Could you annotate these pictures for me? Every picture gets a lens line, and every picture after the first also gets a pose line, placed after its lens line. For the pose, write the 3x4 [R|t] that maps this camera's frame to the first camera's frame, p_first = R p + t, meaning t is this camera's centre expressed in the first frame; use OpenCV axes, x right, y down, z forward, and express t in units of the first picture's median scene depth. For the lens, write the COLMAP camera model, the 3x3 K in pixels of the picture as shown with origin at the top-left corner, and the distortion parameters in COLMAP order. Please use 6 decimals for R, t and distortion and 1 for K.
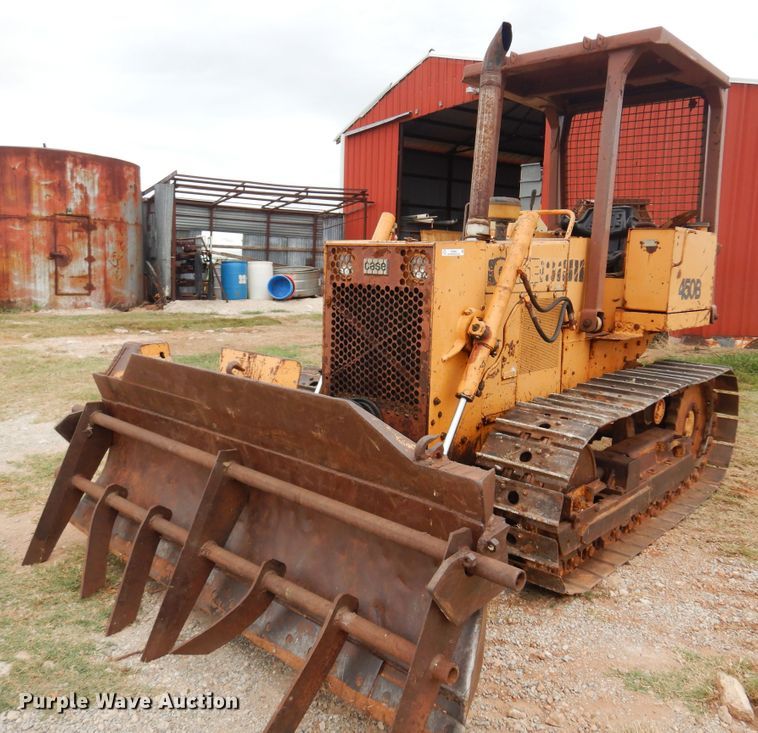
lens RADIAL K [[686.8, 0, 379.3], [0, 686.8, 375.5], [0, 0, 1]] dist [0.027101, -0.010506]
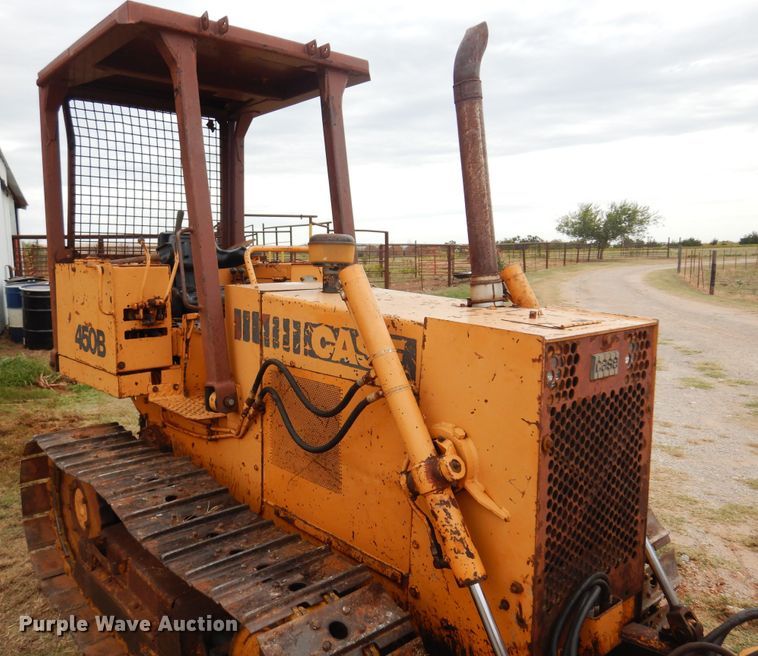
lens RADIAL K [[625.7, 0, 318.5], [0, 625.7, 330.2], [0, 0, 1]] dist [0.013173, 0.014106]
pose [[0.181511, -0.148264, 0.972148, -0.572714], [0.171427, 0.978203, 0.117180, -0.284293], [-0.968332, 0.145383, 0.202972, 1.065510]]
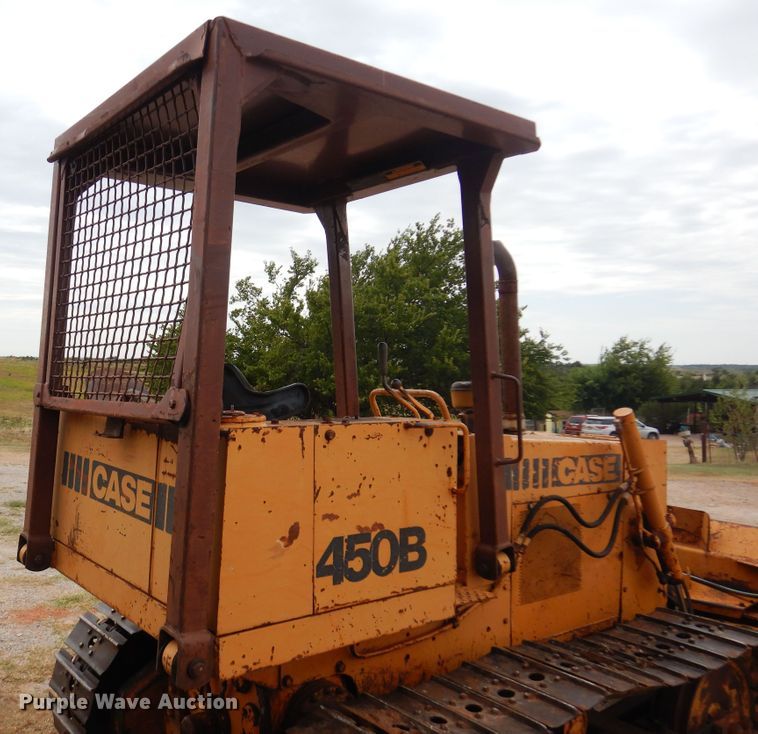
lens RADIAL K [[727.8, 0, 251.8], [0, 727.8, 364.7], [0, 0, 1]] dist [0.013388, 0.003905]
pose [[-0.963780, -0.039865, 0.263702, 0.242636], [0.000528, 0.988478, 0.151363, -0.481890], [-0.266698, 0.146019, -0.952654, 2.228963]]
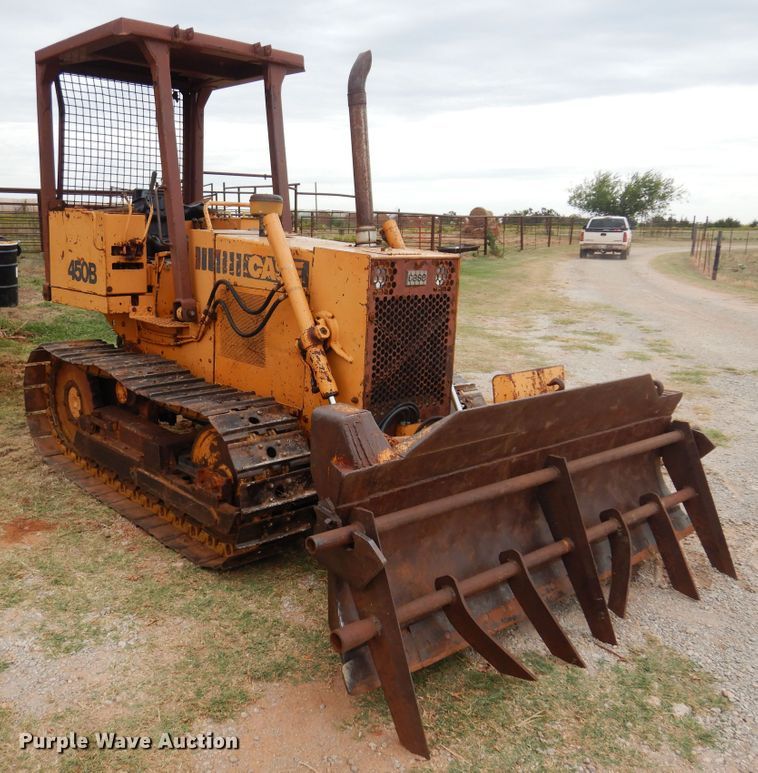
lens RADIAL K [[746.2, 0, 320.8], [0, 746.2, 388.3], [0, 0, 1]] dist [0.016848, 0.000047]
pose [[0.146295, -0.237323, 0.960352, -1.116070], [0.138275, 0.966172, 0.217697, -0.250448], [-0.979529, 0.100945, 0.174162, 0.903219]]
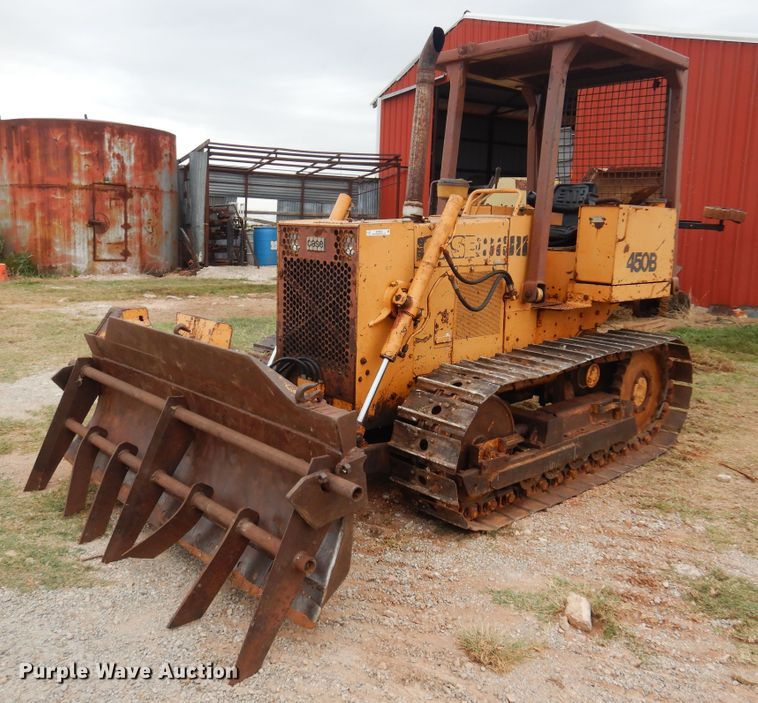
lens RADIAL K [[715.6, 0, 366.4], [0, 715.6, 352.2], [0, 0, 1]] dist [0.023507, 0.004611]
pose [[0.995662, 0.015998, -0.091660, 0.181478], [-0.014902, 0.999809, 0.012630, 0.006786], [0.091844, -0.011210, 0.995710, -0.183371]]
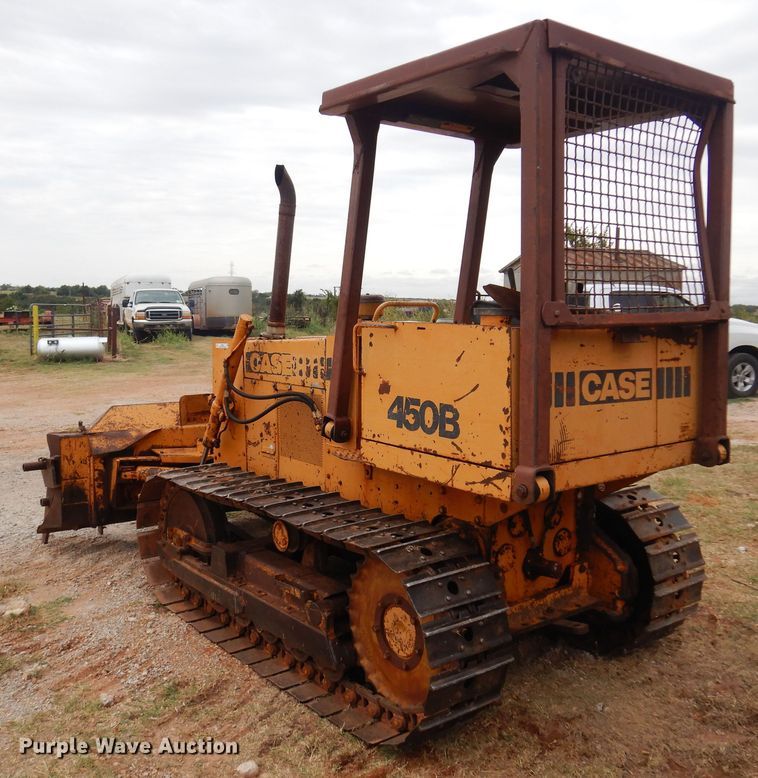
lens RADIAL K [[807.0, 0, 377.9], [0, 807.0, 404.0], [0, 0, 1]] dist [0.002941, -0.005964]
pose [[-0.175854, 0.090144, -0.980280, 1.586436], [-0.176162, 0.976843, 0.121430, -0.294834], [0.968526, 0.194042, -0.155901, 1.460979]]
